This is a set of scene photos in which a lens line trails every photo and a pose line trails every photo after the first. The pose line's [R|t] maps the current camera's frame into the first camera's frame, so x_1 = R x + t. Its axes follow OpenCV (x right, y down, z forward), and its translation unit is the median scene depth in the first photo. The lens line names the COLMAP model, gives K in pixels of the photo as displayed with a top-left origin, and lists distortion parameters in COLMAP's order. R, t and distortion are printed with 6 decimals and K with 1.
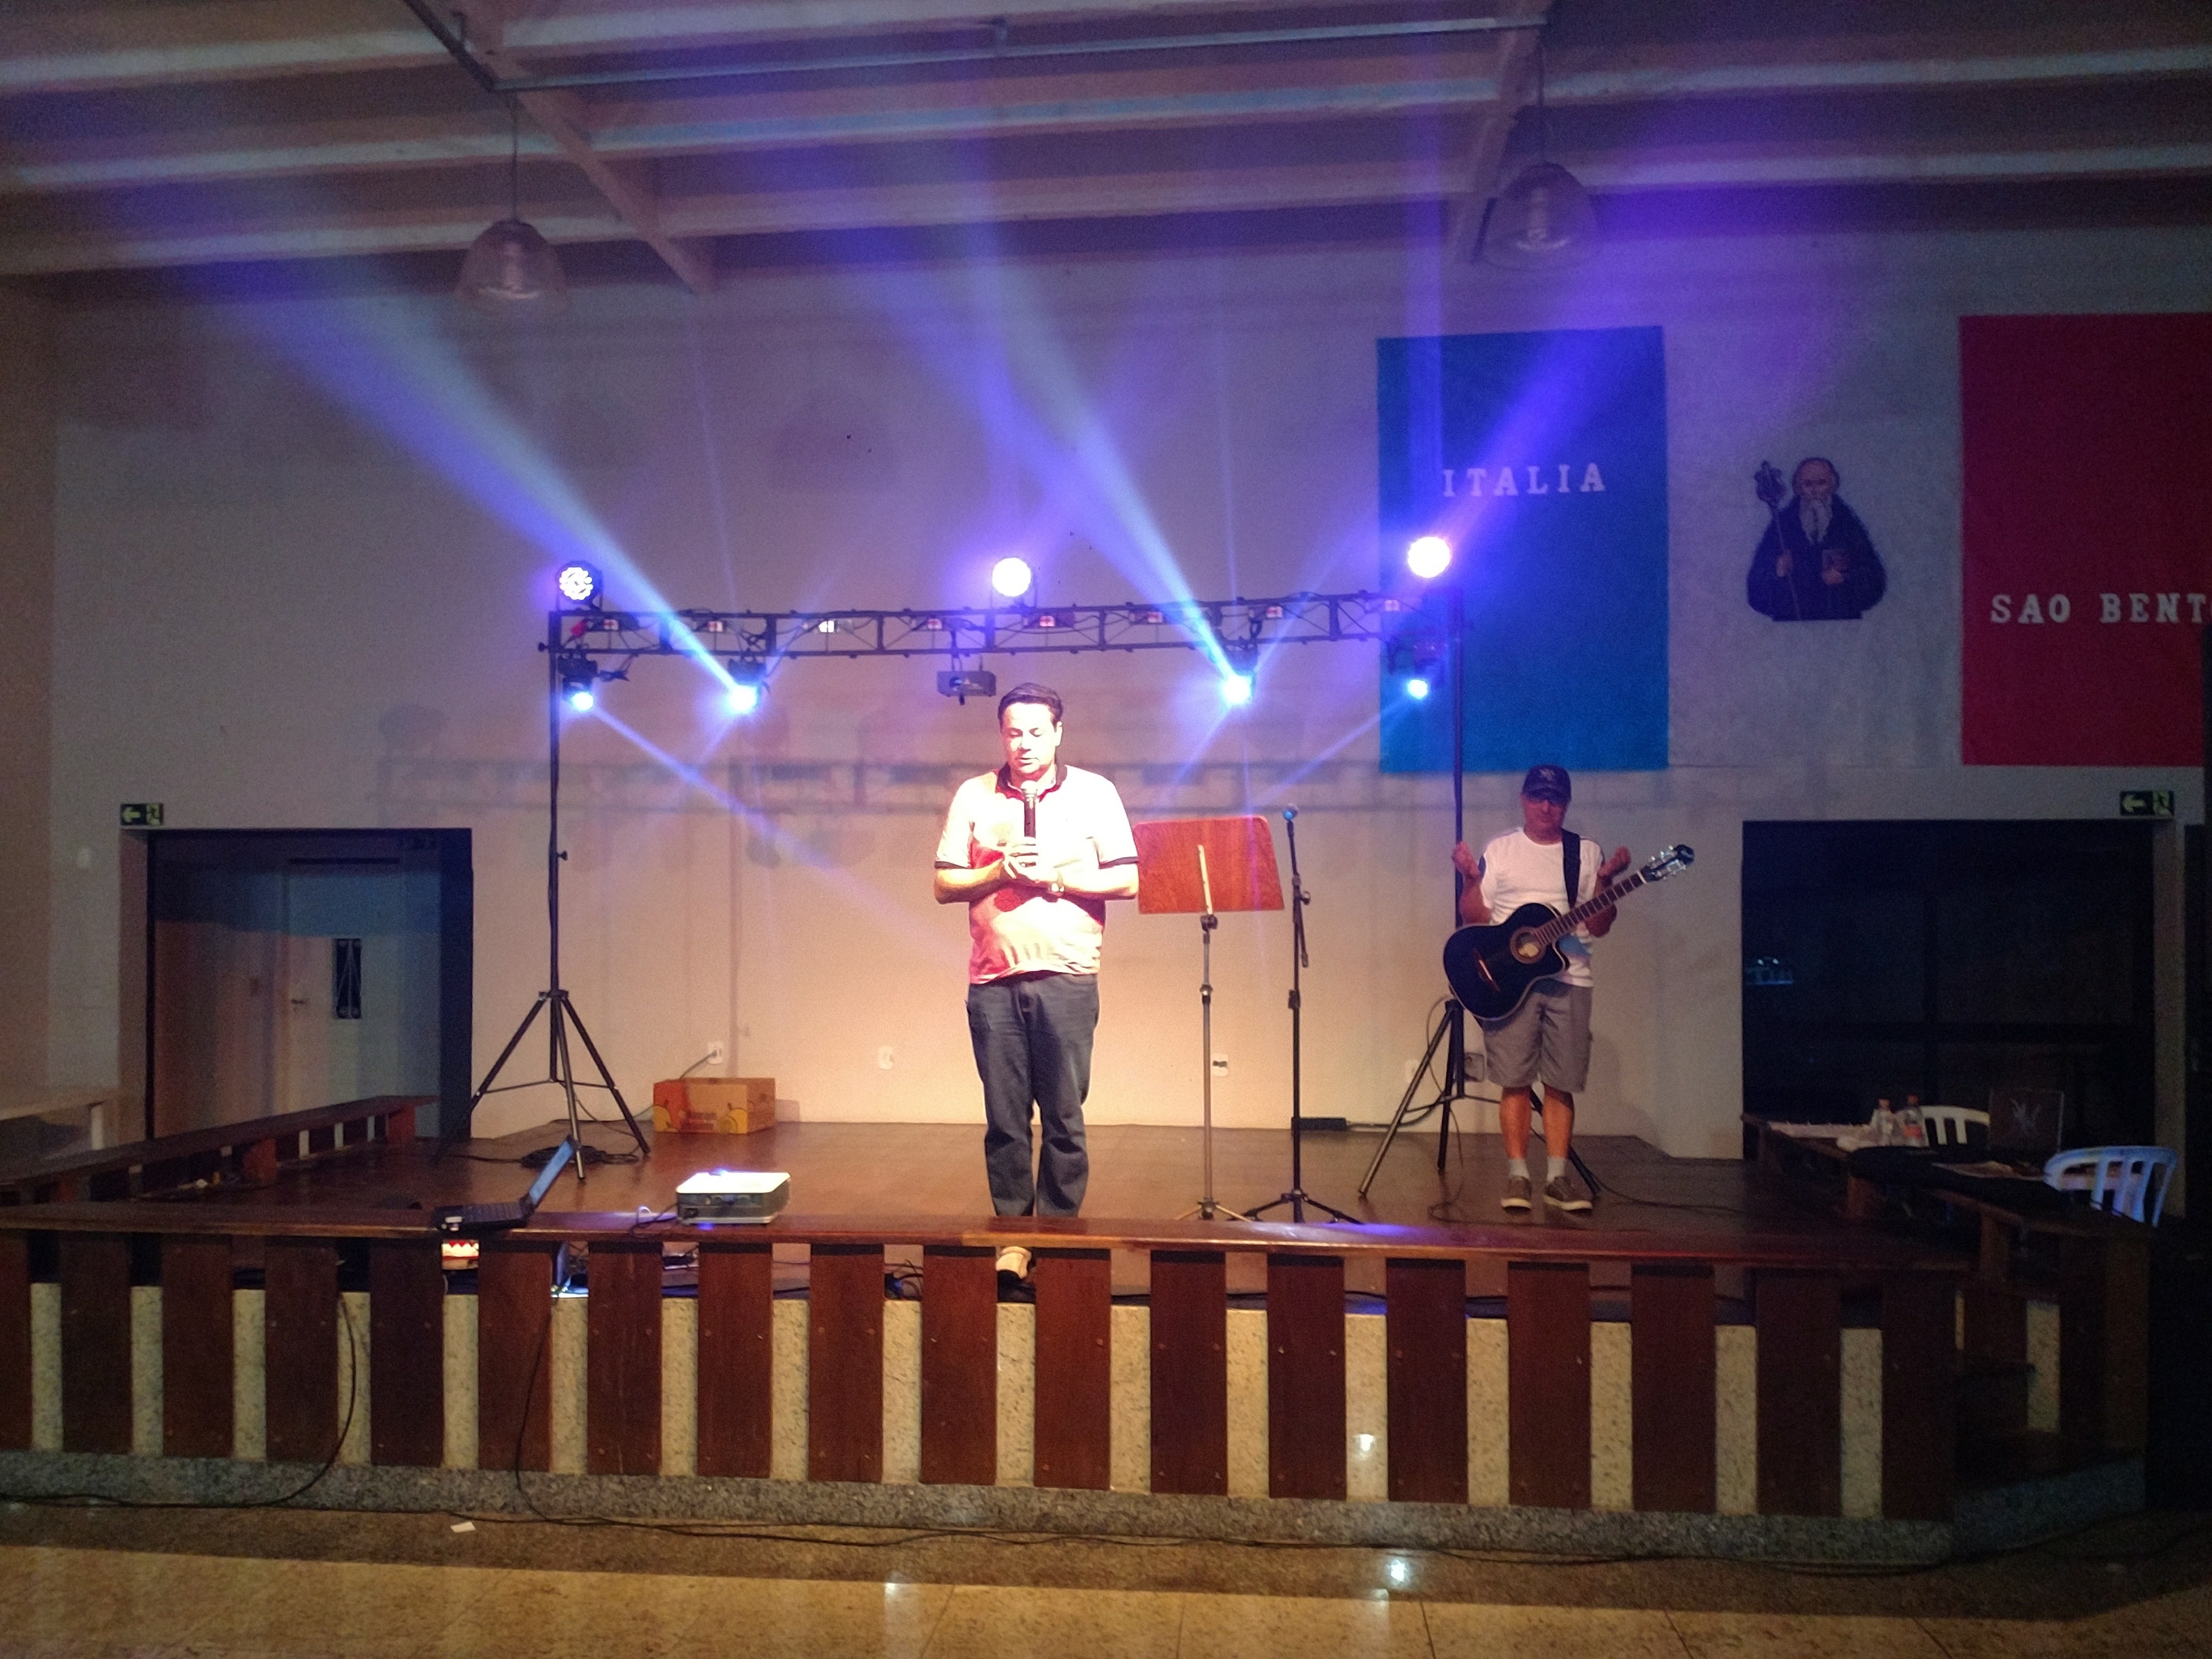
lens RADIAL K [[1790.9, 0, 1074.0], [0, 1790.9, 918.6], [0, 0, 1]] dist [0.241533, -0.577132]
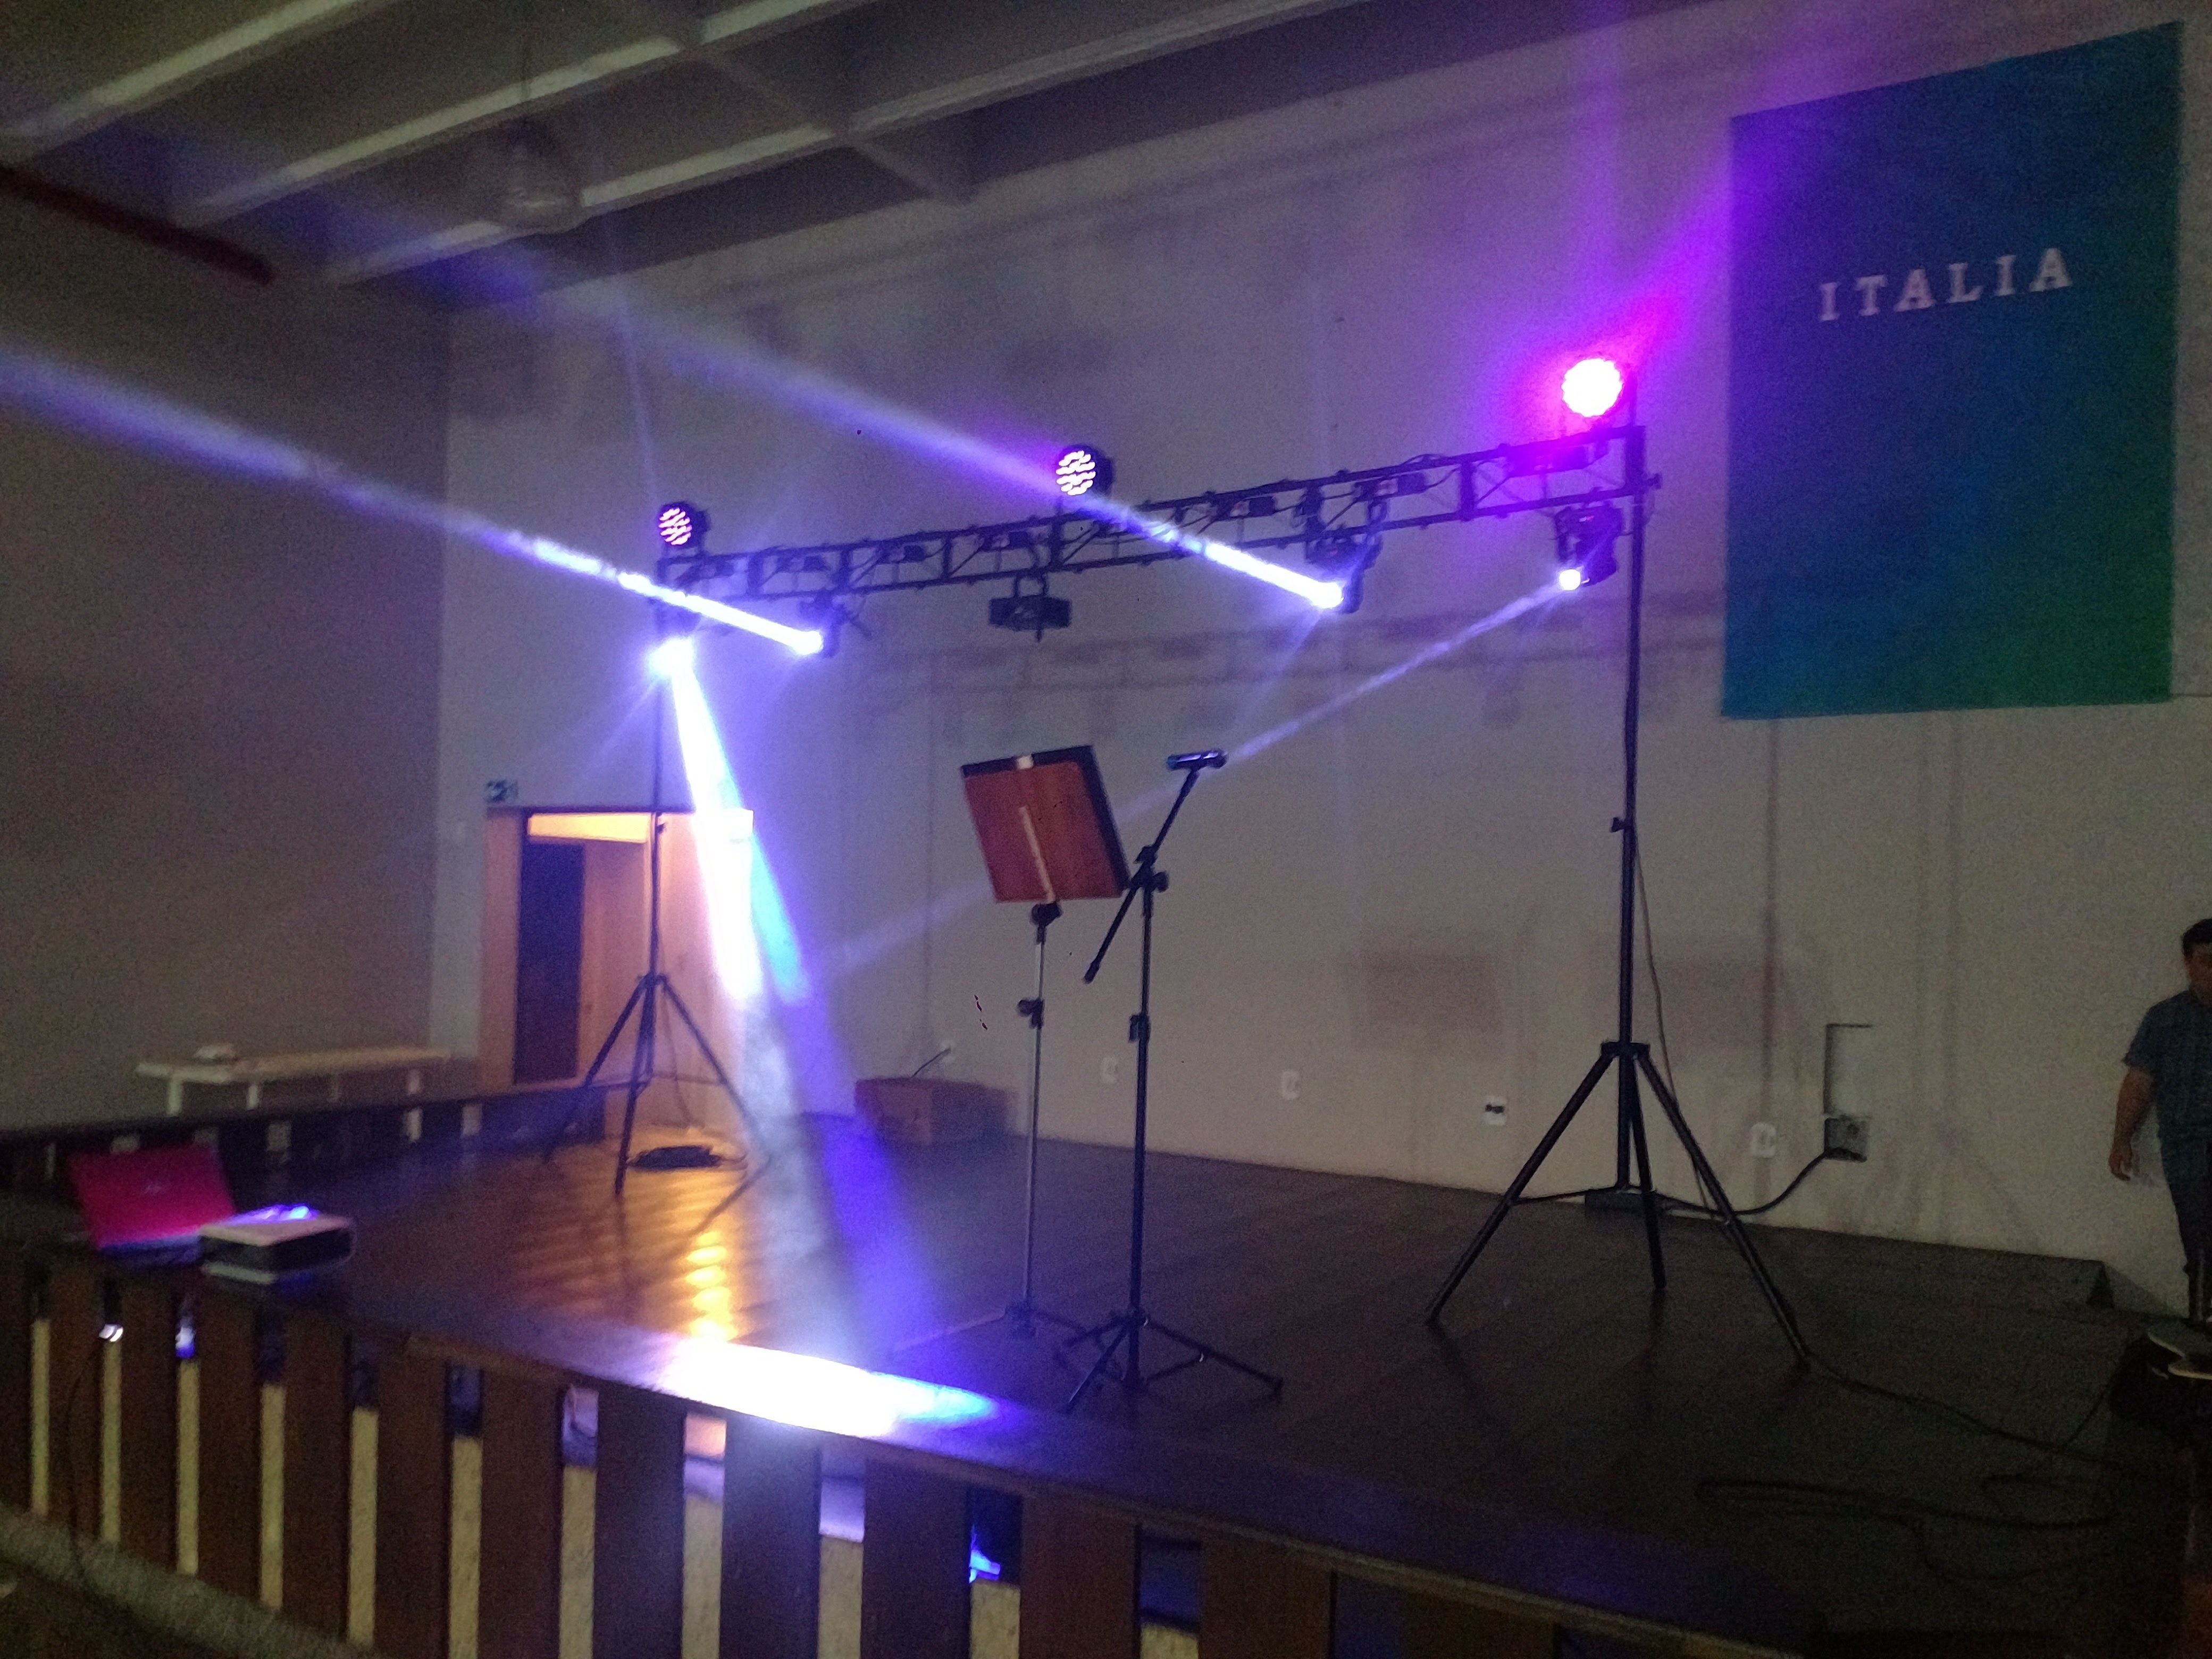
lens RADIAL K [[1764.1, 0, 1063.0], [0, 1764.1, 908.4], [0, 0, 1]] dist [0.226429, -0.461596]
pose [[0.893573, 0.022426, -0.448358, 0.310335], [-0.022994, 0.999727, 0.004178, -0.002401], [0.448329, 0.006576, 0.893844, 0.299024]]
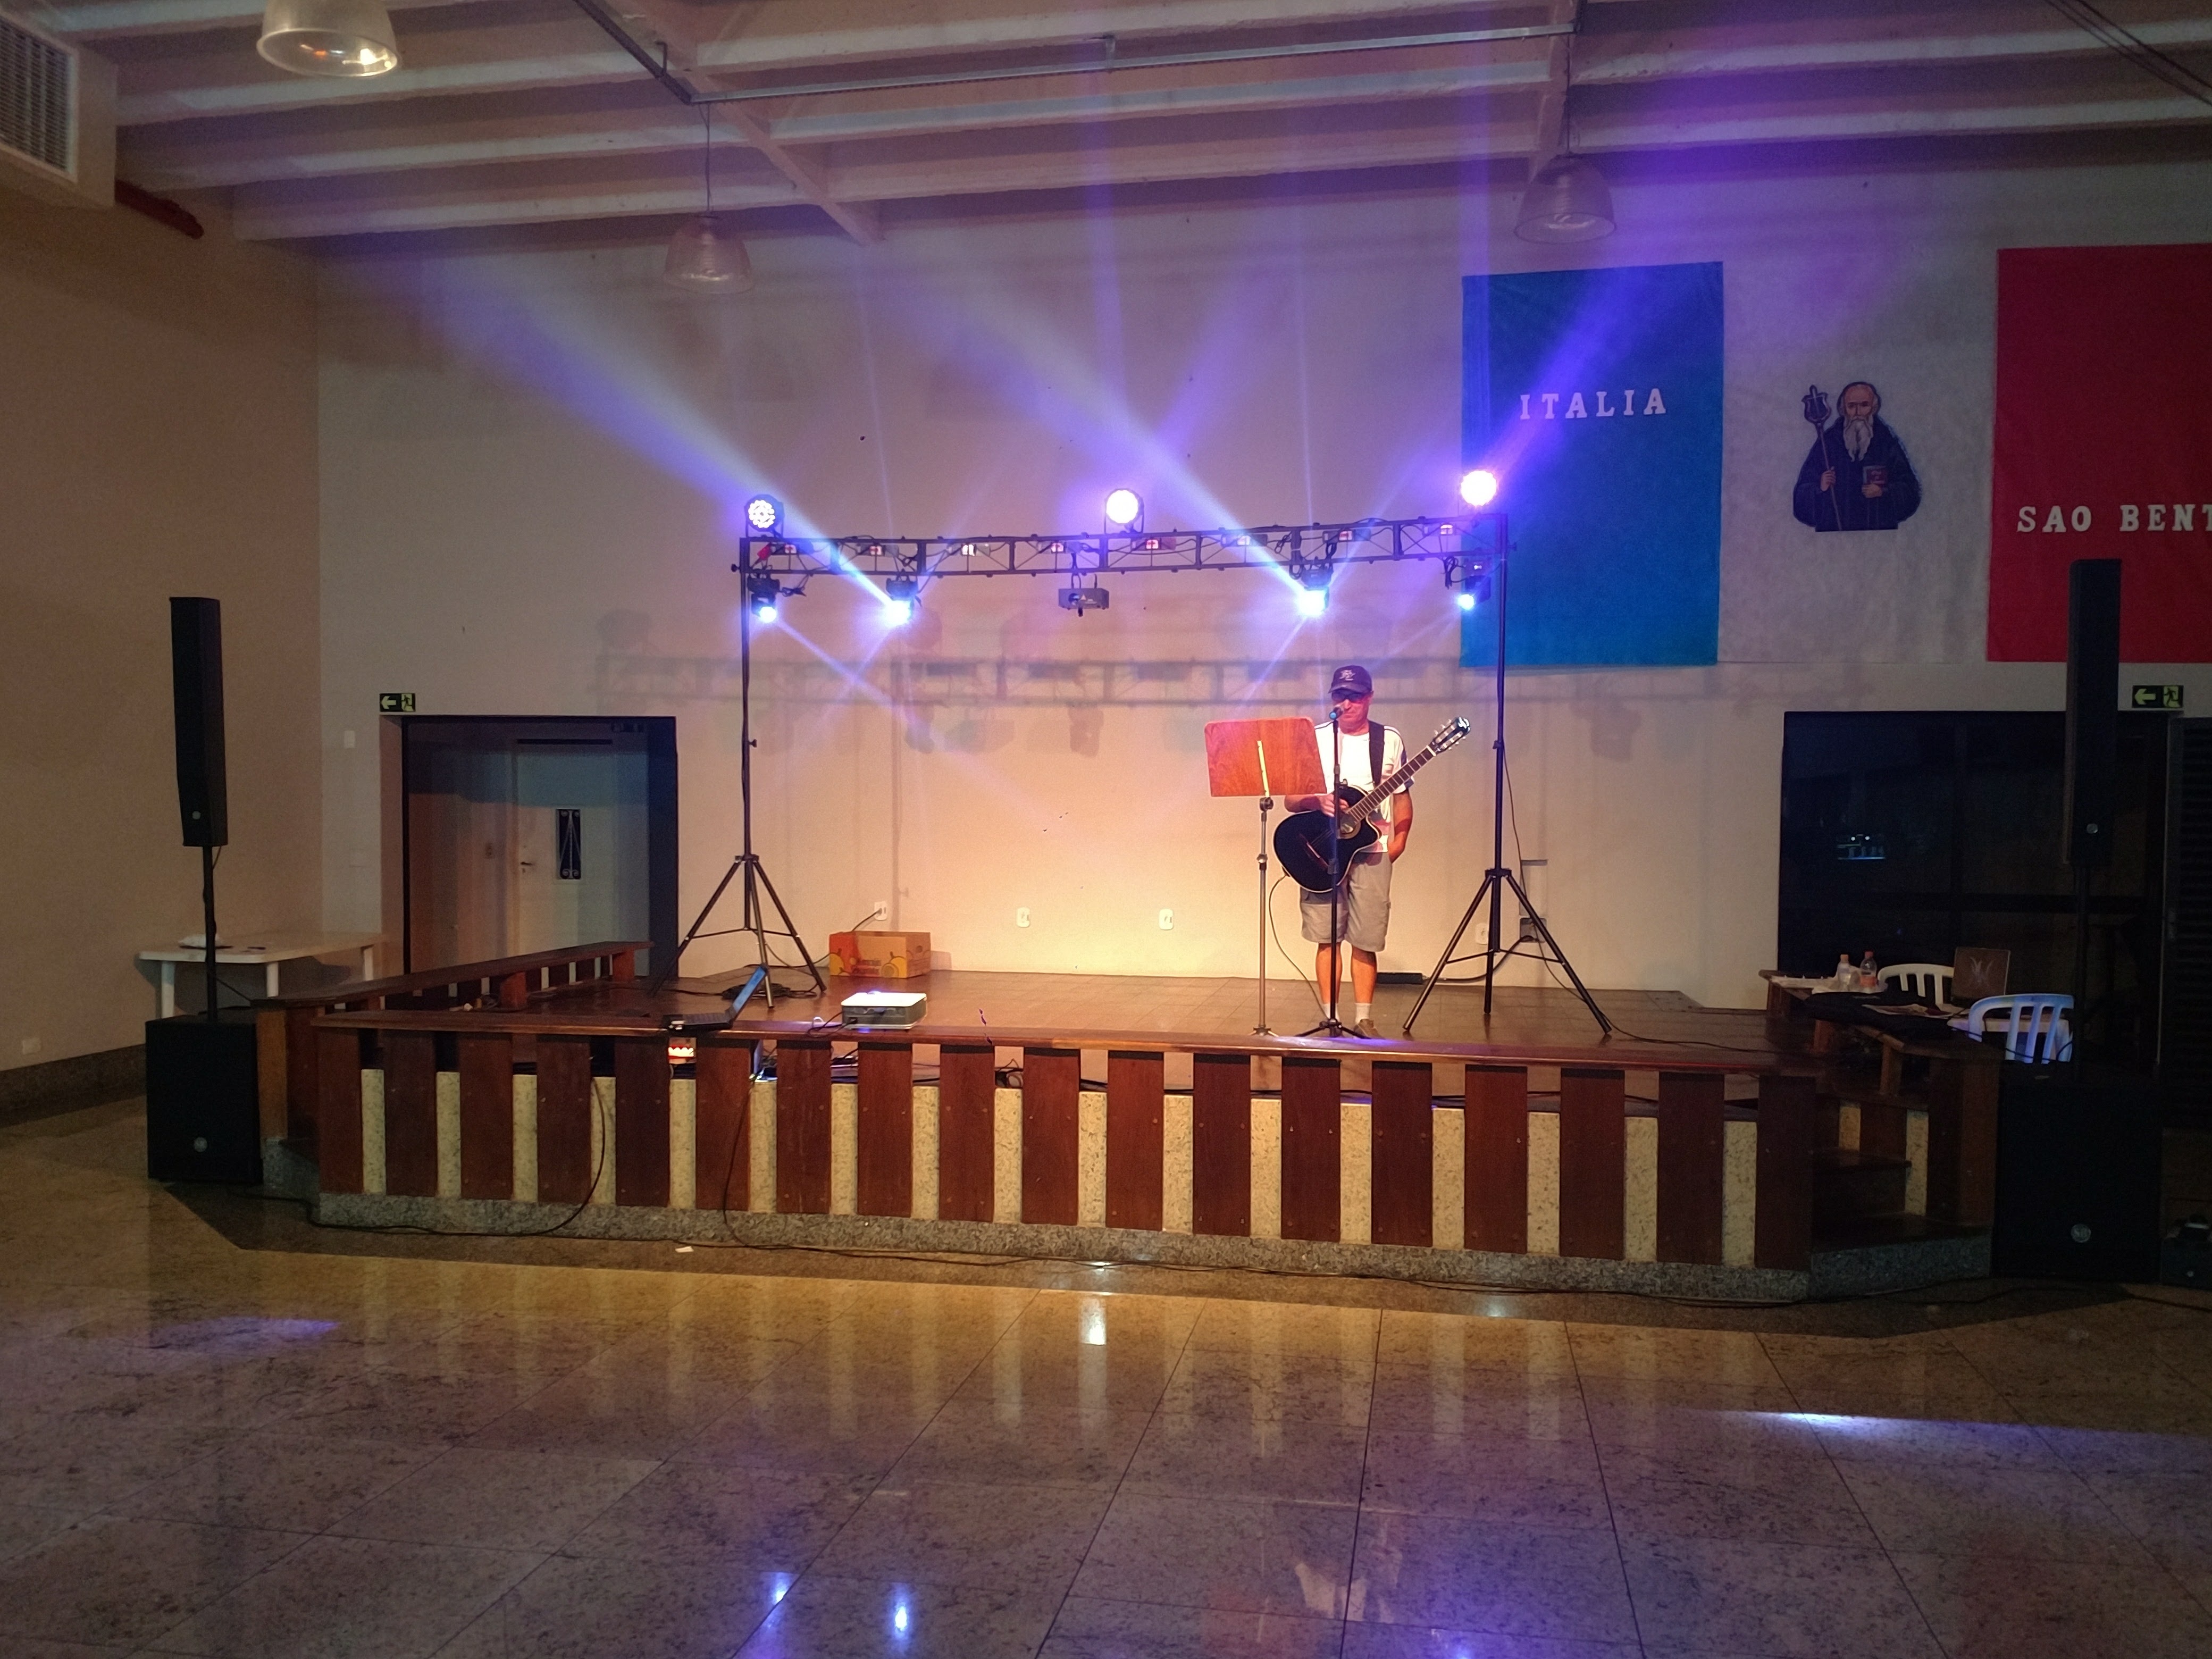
lens RADIAL K [[1796.5, 0, 1098.5], [0, 1796.5, 899.3], [0, 0, 1]] dist [0.235482, -0.496893]
pose [[0.996417, 0.010288, -0.083952, 0.051401], [-0.005310, 0.998225, 0.059311, -0.003922], [0.084413, -0.058653, 0.994703, -0.190330]]
